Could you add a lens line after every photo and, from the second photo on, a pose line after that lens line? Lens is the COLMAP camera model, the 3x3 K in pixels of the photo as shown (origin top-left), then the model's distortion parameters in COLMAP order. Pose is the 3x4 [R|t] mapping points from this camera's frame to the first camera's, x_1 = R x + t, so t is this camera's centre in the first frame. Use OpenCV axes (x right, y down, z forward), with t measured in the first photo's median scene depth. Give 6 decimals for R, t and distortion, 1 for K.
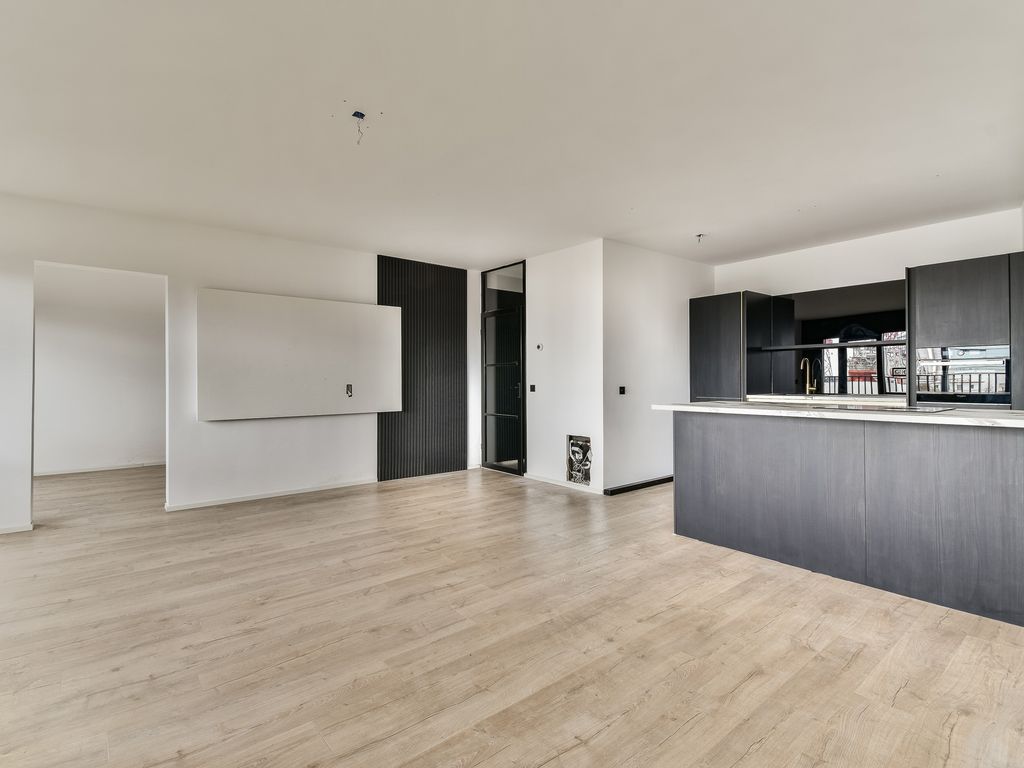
lens RADIAL K [[509.8, 0, 516.7], [0, 509.8, 380.7], [0, 0, 1]] dist [0.024980, -0.022109]
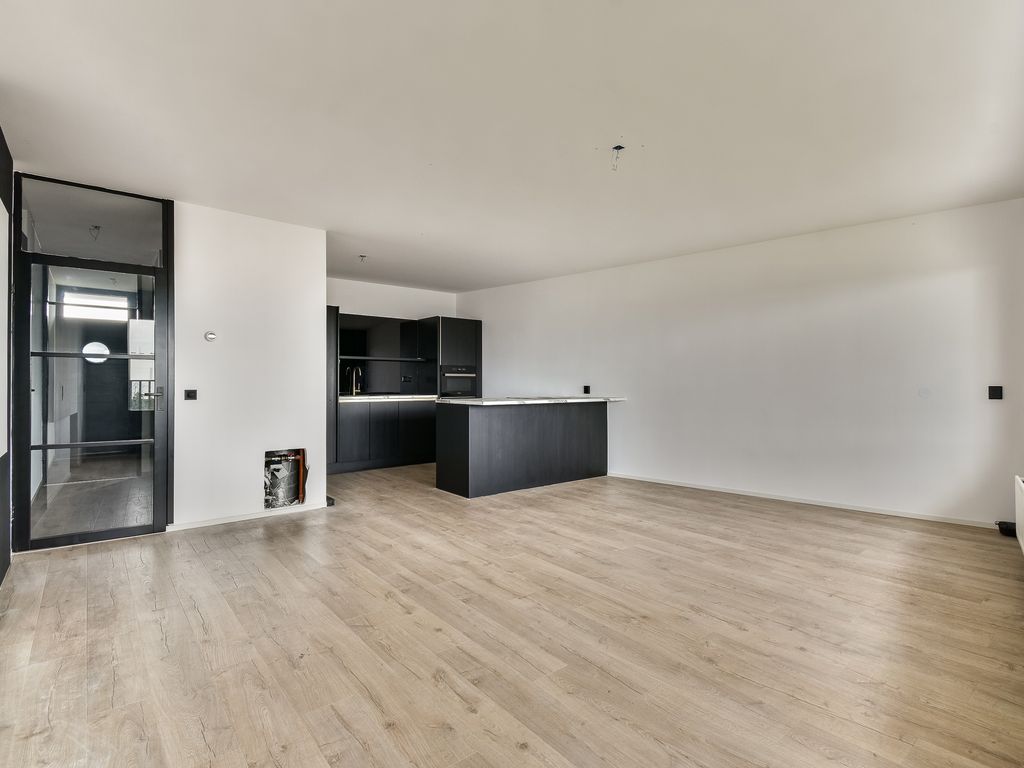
lens RADIAL K [[509.8, 0, 516.7], [0, 509.8, 380.7], [0, 0, 1]] dist [0.024980, -0.022109]
pose [[0.006698, 0.009432, 0.999933, -1.288694], [0.005443, 0.999940, -0.009469, 0.007423], [-0.999963, 0.005506, 0.006647, 1.096354]]
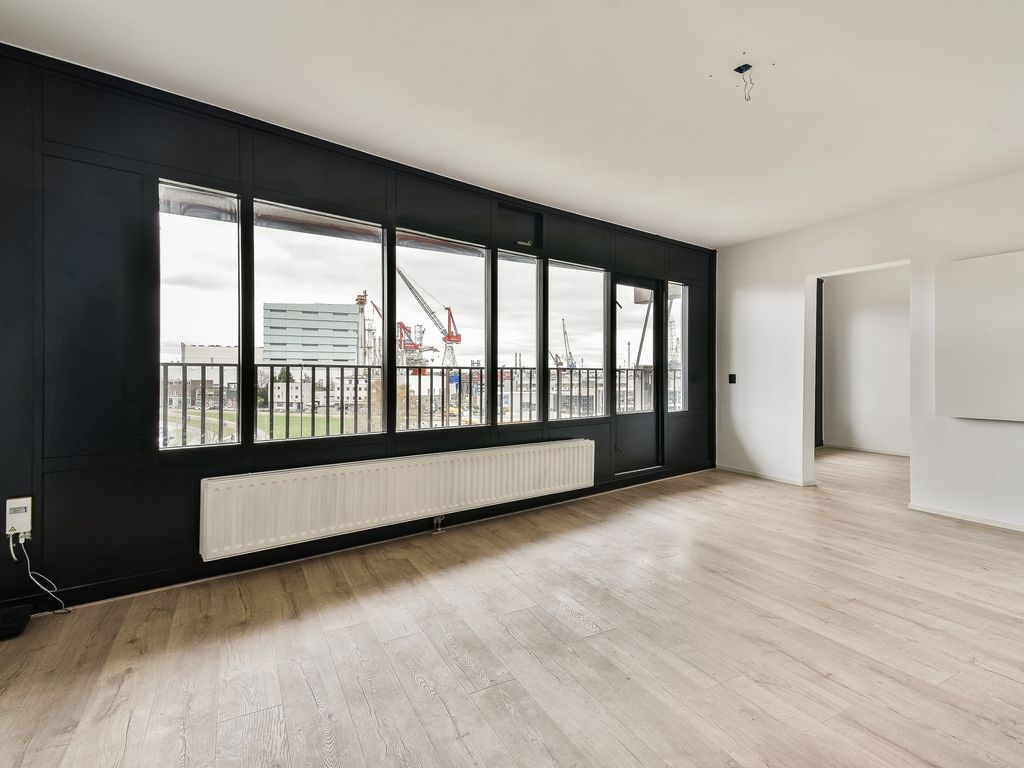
lens RADIAL K [[505.2, 0, 507.0], [0, 505.2, 369.3], [0, 0, 1]] dist [0.034972, -0.021136]
pose [[-0.203174, 0.000782, -0.979142, 0.581237], [-0.007370, 0.999970, 0.002328, 0.005956], [0.979115, 0.007689, -0.203162, 0.702778]]
